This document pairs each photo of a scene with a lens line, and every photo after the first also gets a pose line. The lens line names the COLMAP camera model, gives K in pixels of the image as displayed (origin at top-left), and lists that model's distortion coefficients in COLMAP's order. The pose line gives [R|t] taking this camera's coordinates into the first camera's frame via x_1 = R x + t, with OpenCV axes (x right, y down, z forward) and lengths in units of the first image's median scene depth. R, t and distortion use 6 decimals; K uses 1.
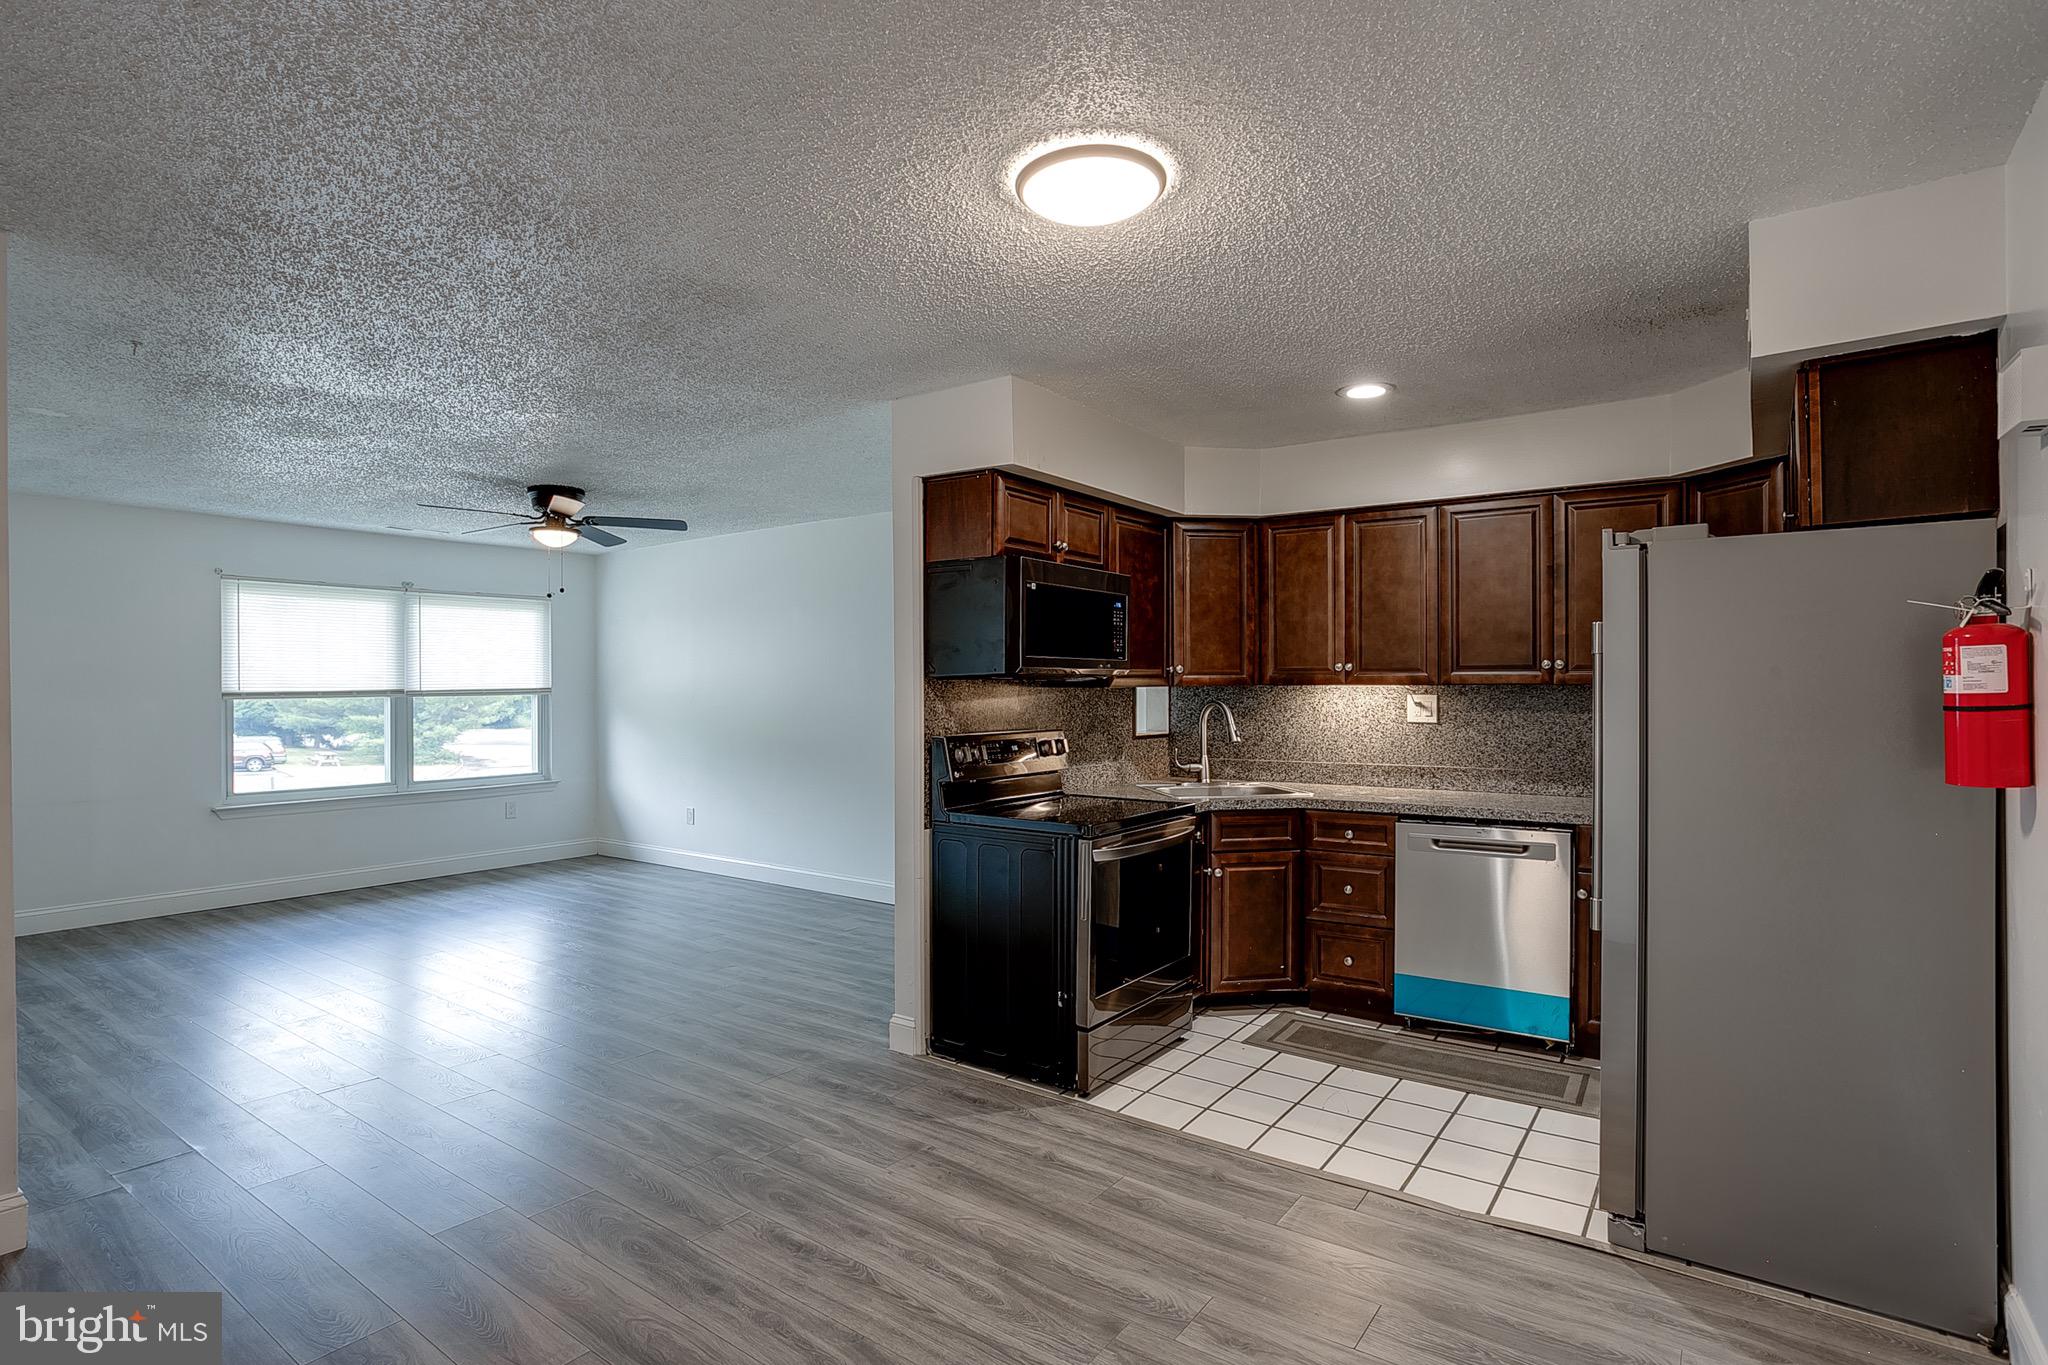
lens RADIAL K [[1012.7, 0, 1036.6], [0, 1012.7, 685.2], [0, 0, 1]] dist [-0.001574, 0.003532]
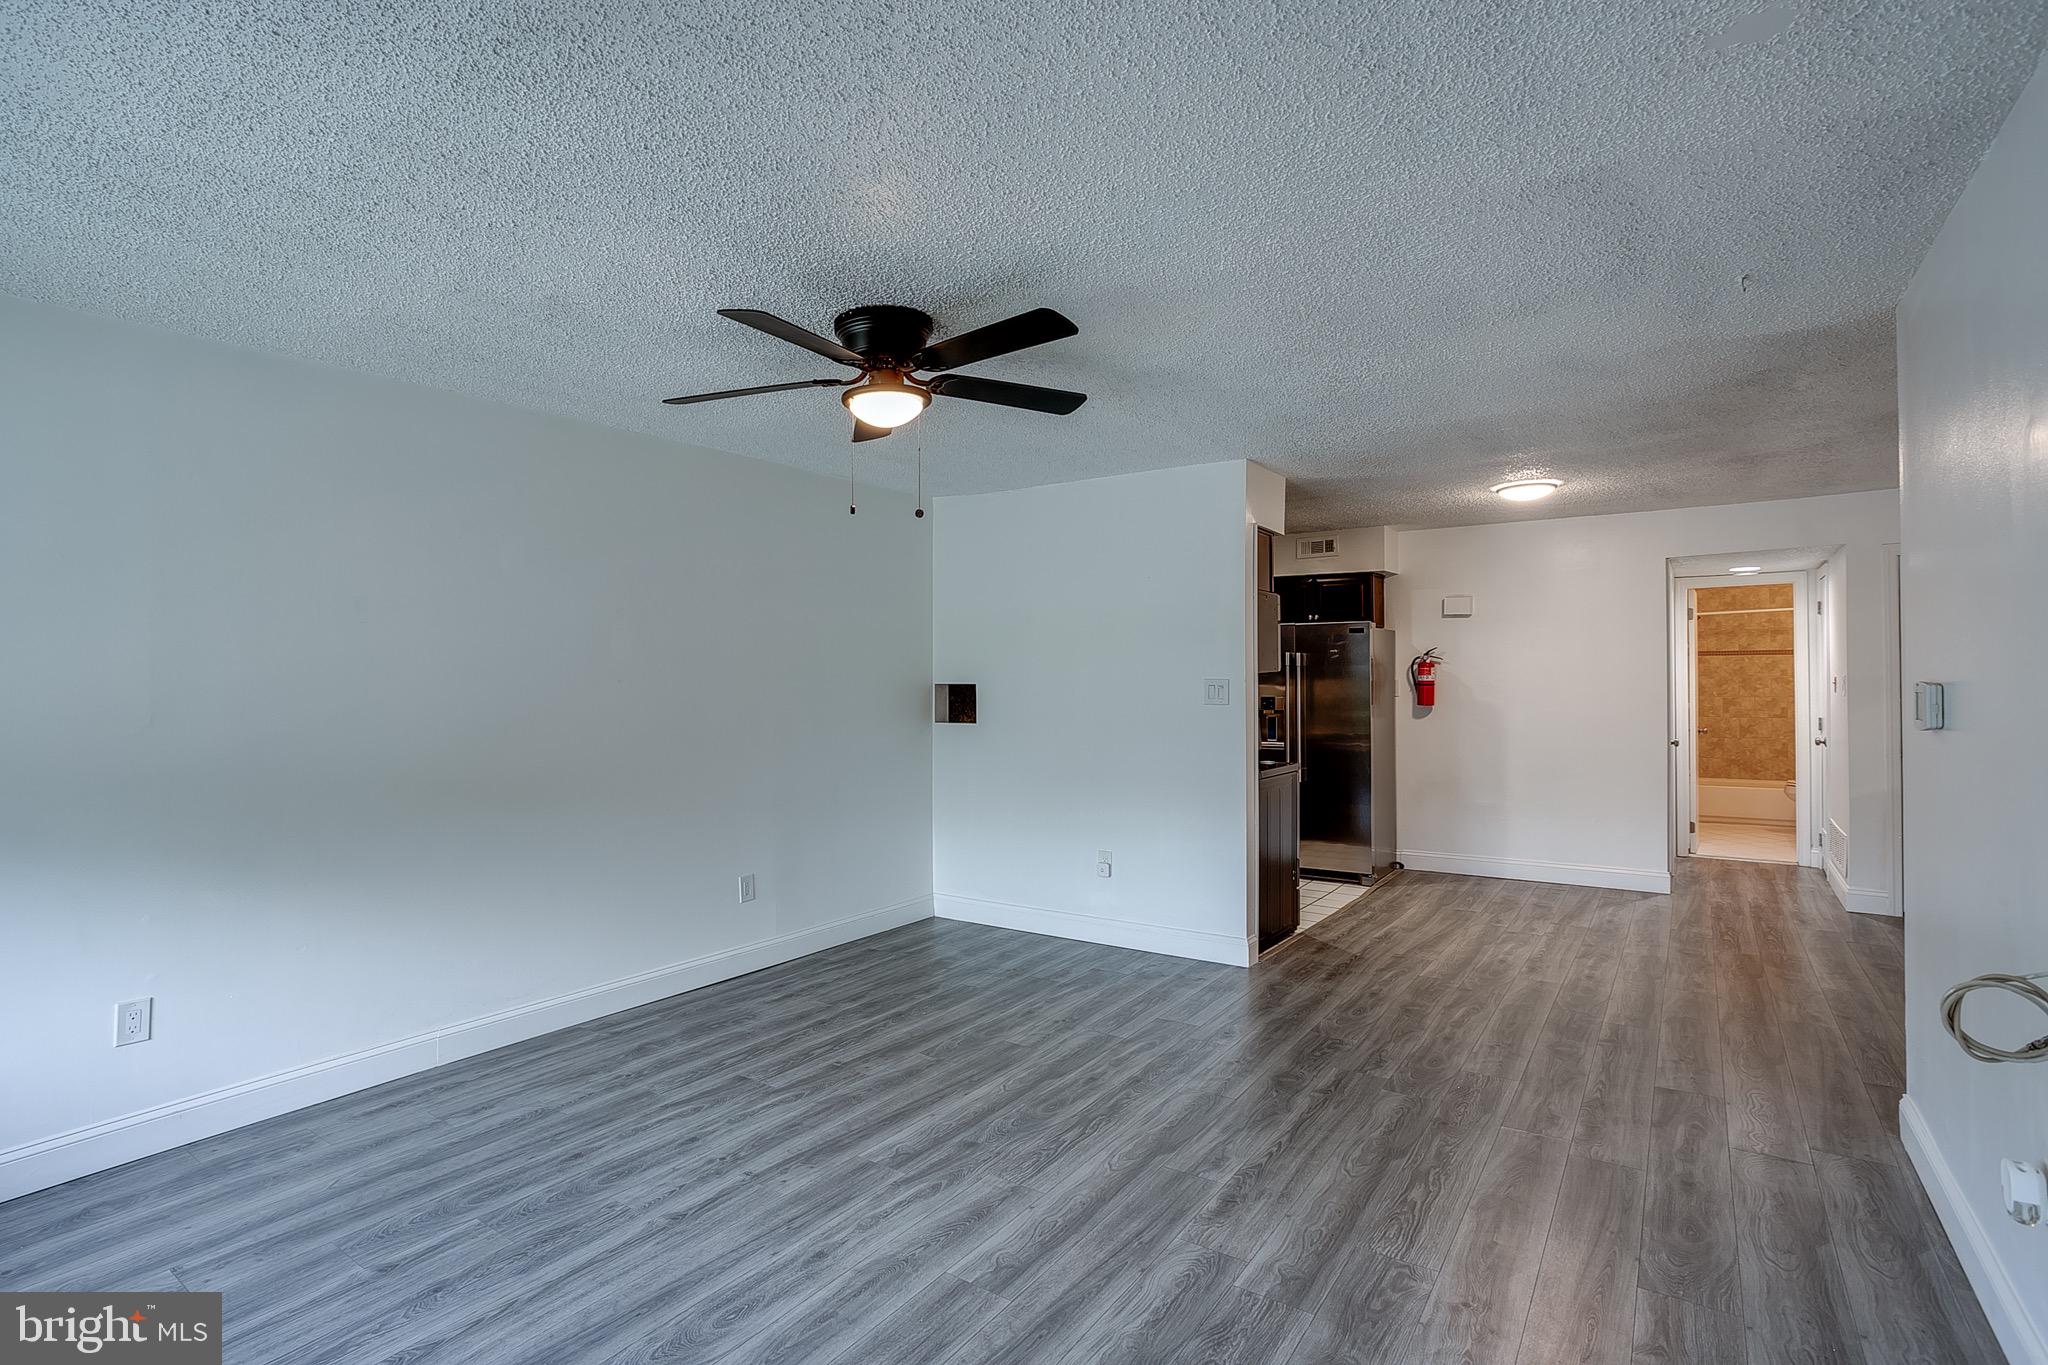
lens RADIAL K [[1012.7, 0, 1026.2], [0, 1012.7, 682.5], [0, 0, 1]] dist [-0.001574, 0.003532]
pose [[-0.037909, 0.015690, 0.999158, -1.751270], [0.000163, 0.999877, -0.015695, 0.041735], [-0.999281, -0.000432, -0.037907, 1.686908]]
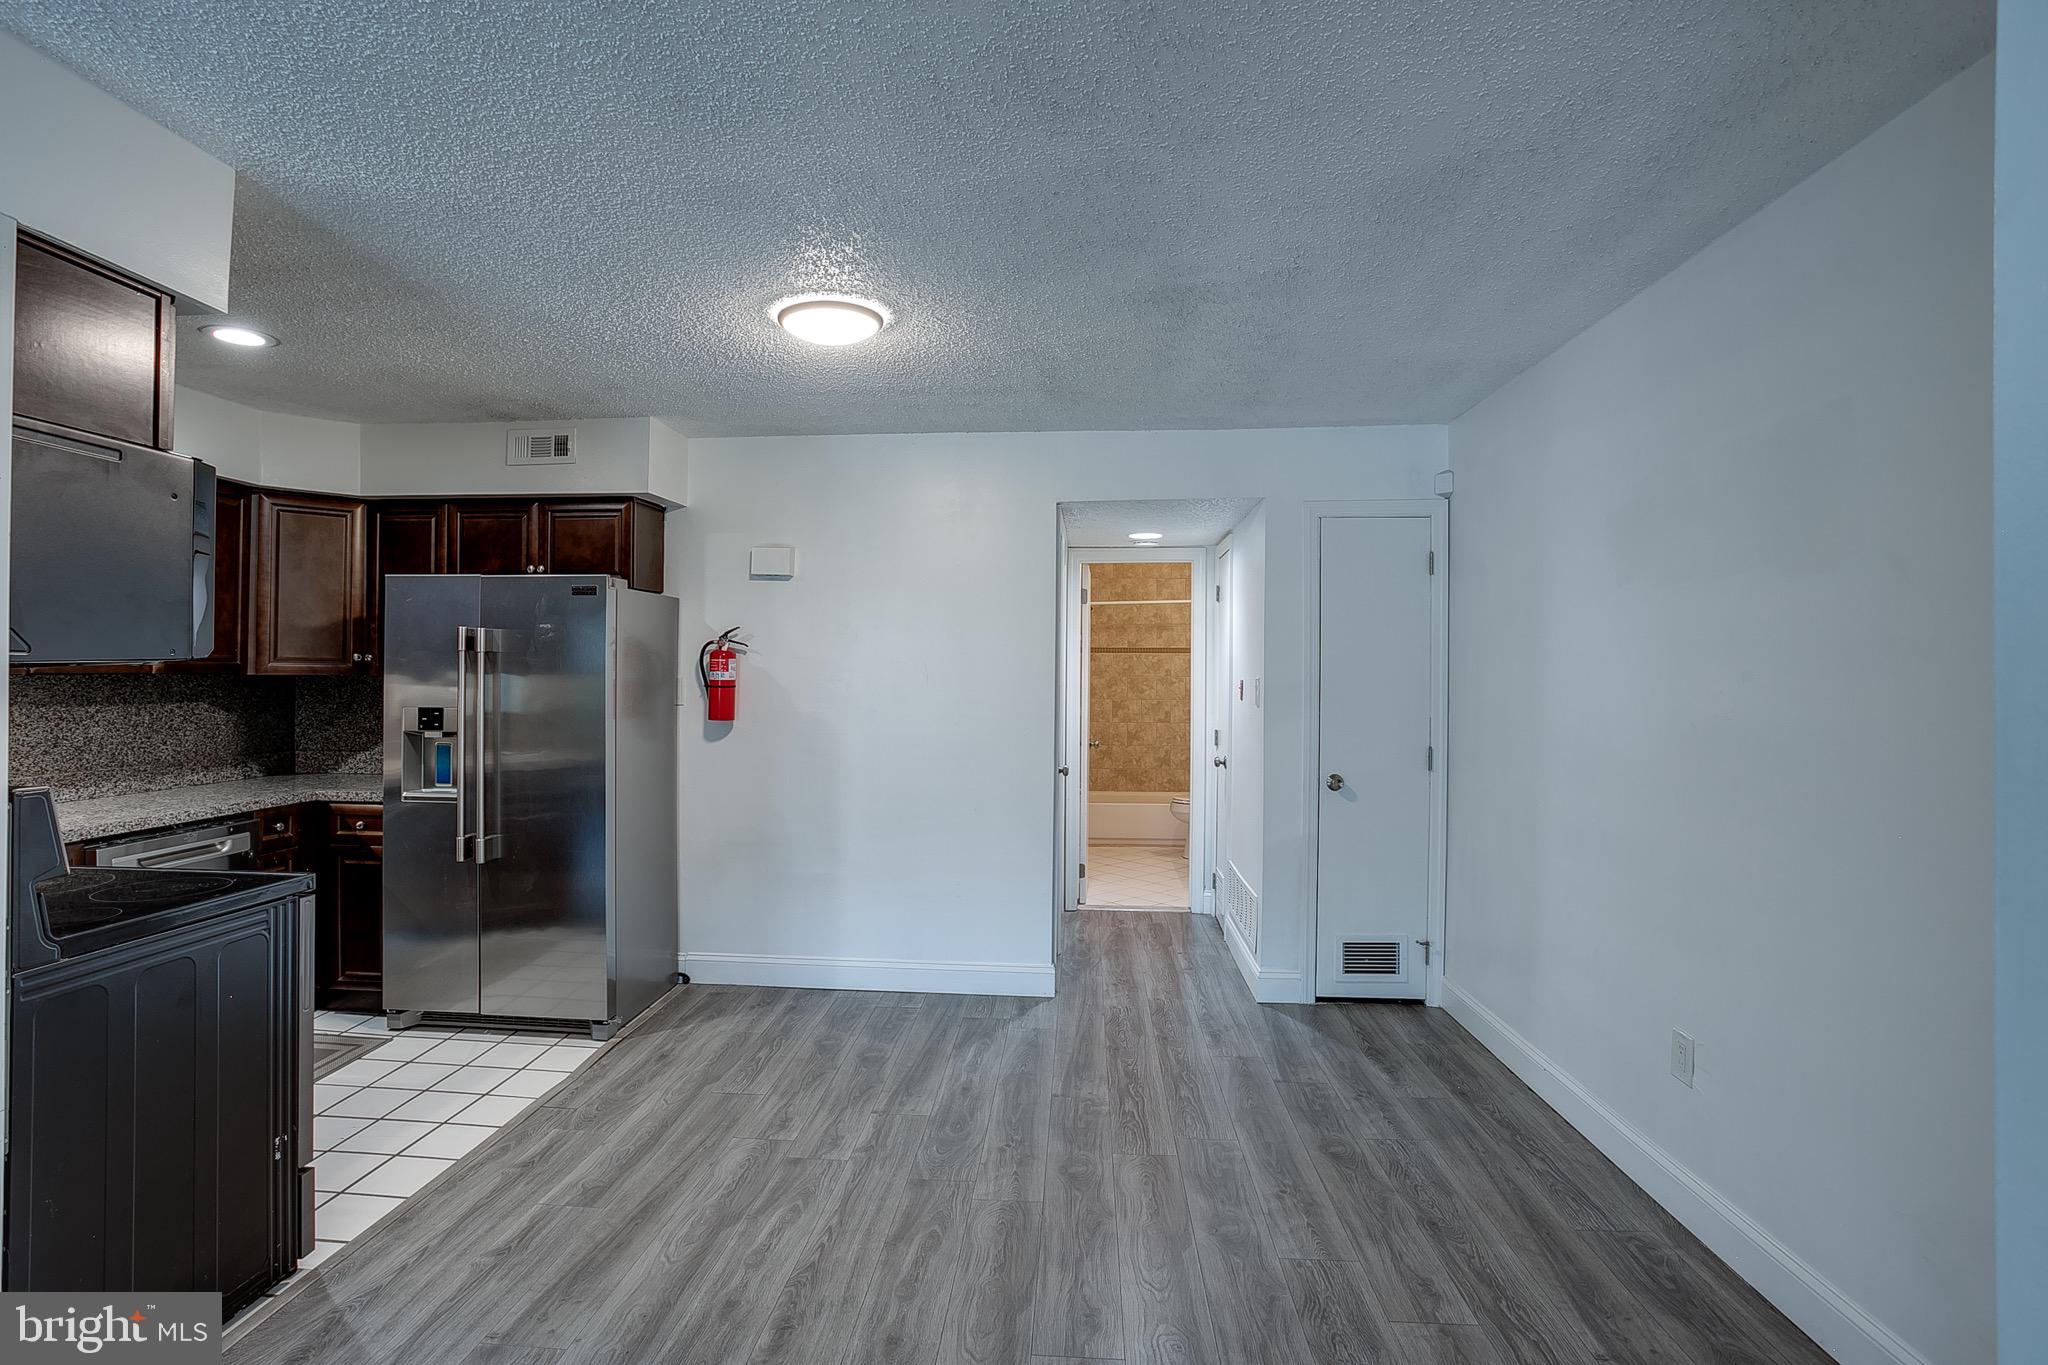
lens RADIAL K [[1012.7, 0, 973.4], [0, 1012.7, 692.0], [0, 0, 1]] dist [-0.001574, 0.003532]
pose [[-0.490591, -0.003146, 0.871384, -0.880903], [-0.005108, 0.999987, 0.000735, 0.015078], [-0.871375, -0.004091, -0.490600, 1.071819]]
